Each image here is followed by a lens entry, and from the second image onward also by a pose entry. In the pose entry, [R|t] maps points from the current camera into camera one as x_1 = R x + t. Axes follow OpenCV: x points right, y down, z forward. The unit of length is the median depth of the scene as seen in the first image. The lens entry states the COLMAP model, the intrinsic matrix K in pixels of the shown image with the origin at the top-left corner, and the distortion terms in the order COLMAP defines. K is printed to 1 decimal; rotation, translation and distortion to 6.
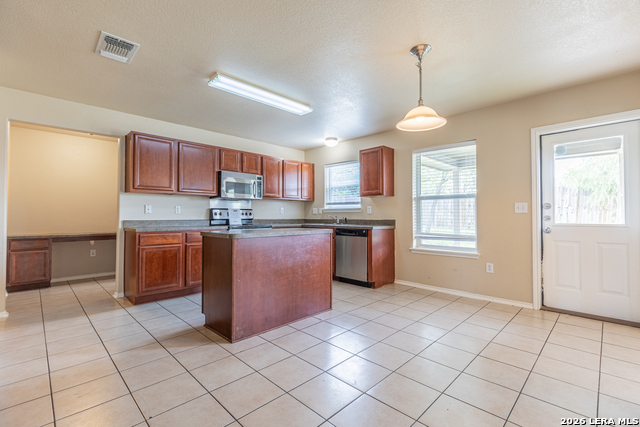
lens RADIAL K [[288.5, 0, 323.8], [0, 288.5, 211.3], [0, 0, 1]] dist [0.002421, 0.000917]
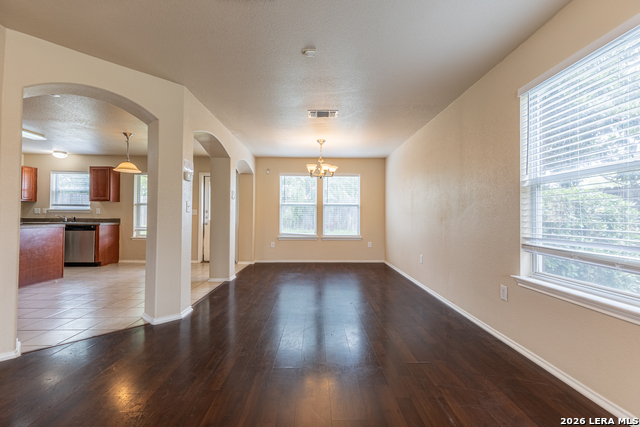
lens RADIAL K [[288.5, 0, 320.7], [0, 288.5, 211.7], [0, 0, 1]] dist [0.002421, 0.000917]
pose [[0.699046, 0.016916, 0.714877, -0.085730], [-0.019180, 0.999804, -0.004903, -0.016718], [-0.714820, -0.010284, 0.699233, -0.736431]]
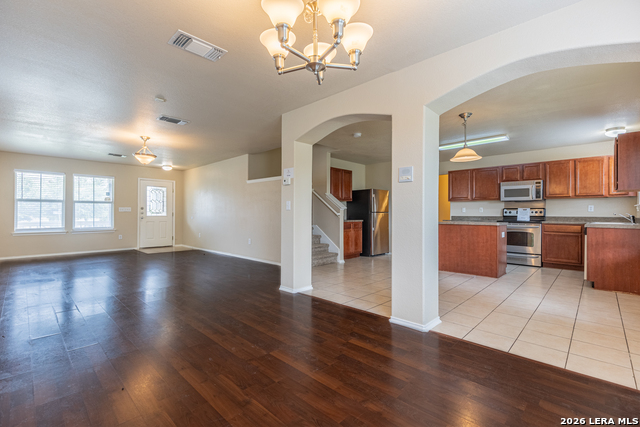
lens RADIAL K [[288.5, 0, 319.1], [0, 288.5, 213.1], [0, 0, 1]] dist [0.002421, 0.000917]
pose [[0.001767, -0.002337, -0.999996, 1.058160], [0.015283, 0.999881, -0.002310, 0.002831], [0.999882, -0.015279, 0.001802, 0.080238]]
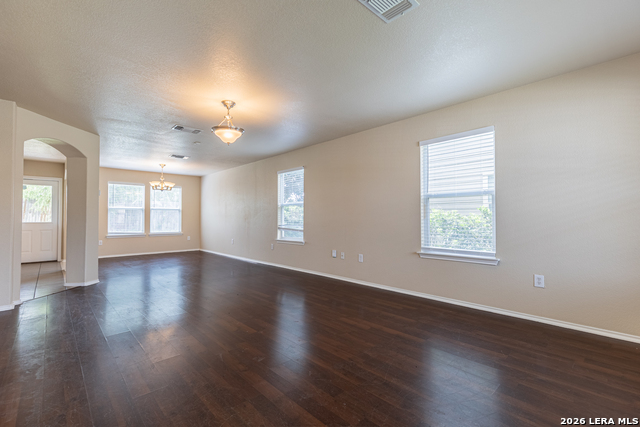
lens RADIAL K [[288.5, 0, 321.8], [0, 288.5, 216.6], [0, 0, 1]] dist [0.002421, 0.000917]
pose [[0.030638, 0.006015, 0.999512, -0.910595], [-0.016545, 0.999848, -0.005510, -0.017775], [-0.999394, -0.016368, 0.030733, -0.896759]]
